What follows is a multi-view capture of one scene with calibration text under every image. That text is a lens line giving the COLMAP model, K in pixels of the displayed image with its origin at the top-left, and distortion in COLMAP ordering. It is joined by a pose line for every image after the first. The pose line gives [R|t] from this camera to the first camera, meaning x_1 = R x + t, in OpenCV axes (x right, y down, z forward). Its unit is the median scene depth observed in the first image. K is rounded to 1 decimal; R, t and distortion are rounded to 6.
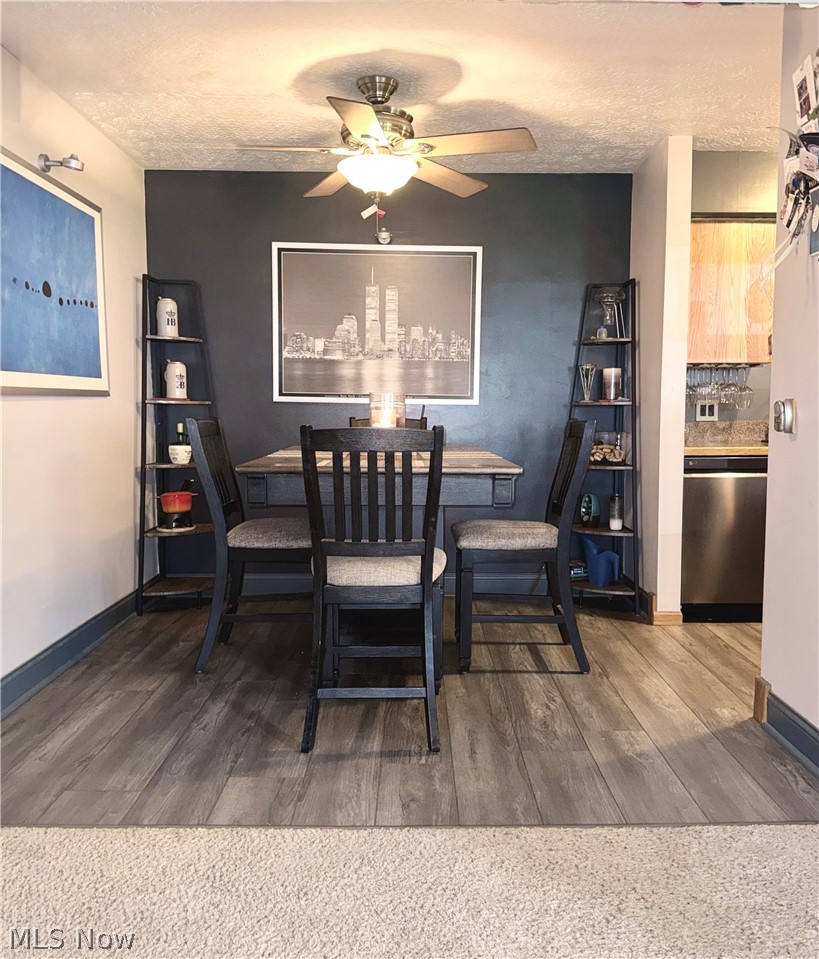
lens RADIAL K [[819.8, 0, 408.9], [0, 819.8, 484.3], [0, 0, 1]] dist [0.001191, -0.005490]
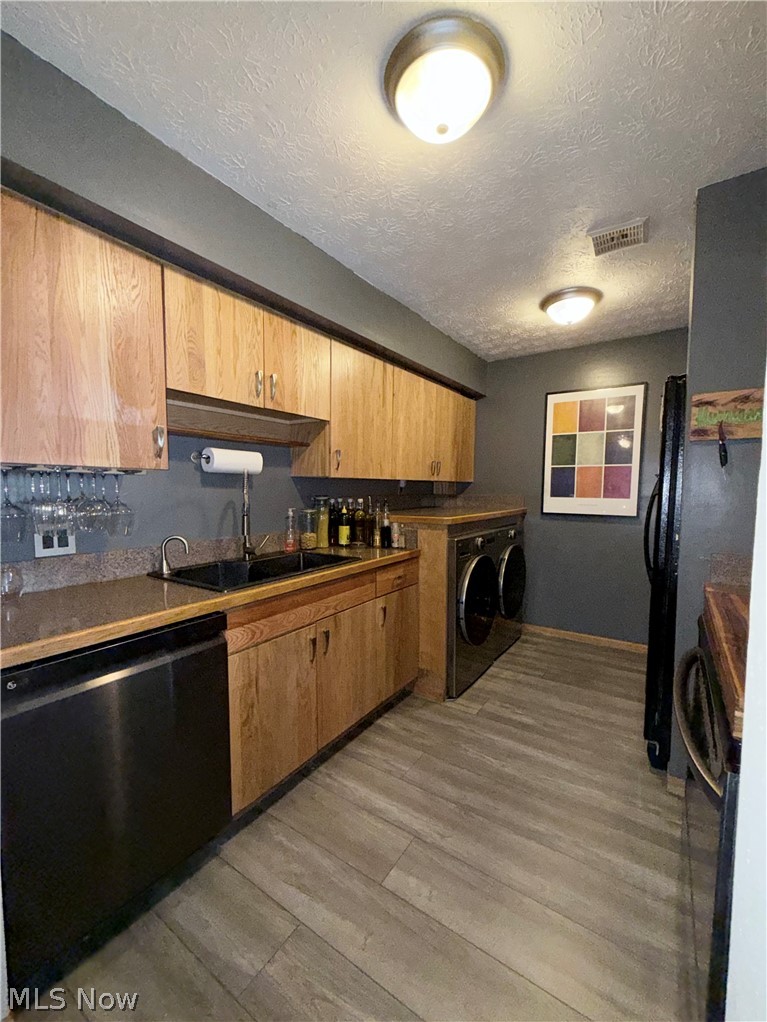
lens RADIAL K [[412.7, 0, 381.0], [0, 412.7, 518.5], [0, 0, 1]] dist [-0.001175, -0.000608]
pose [[0.563307, -0.055053, 0.824411, 0.263545], [0.067892, 0.997488, 0.020222, -0.102953], [-0.823453, 0.044580, 0.565630, 0.662333]]
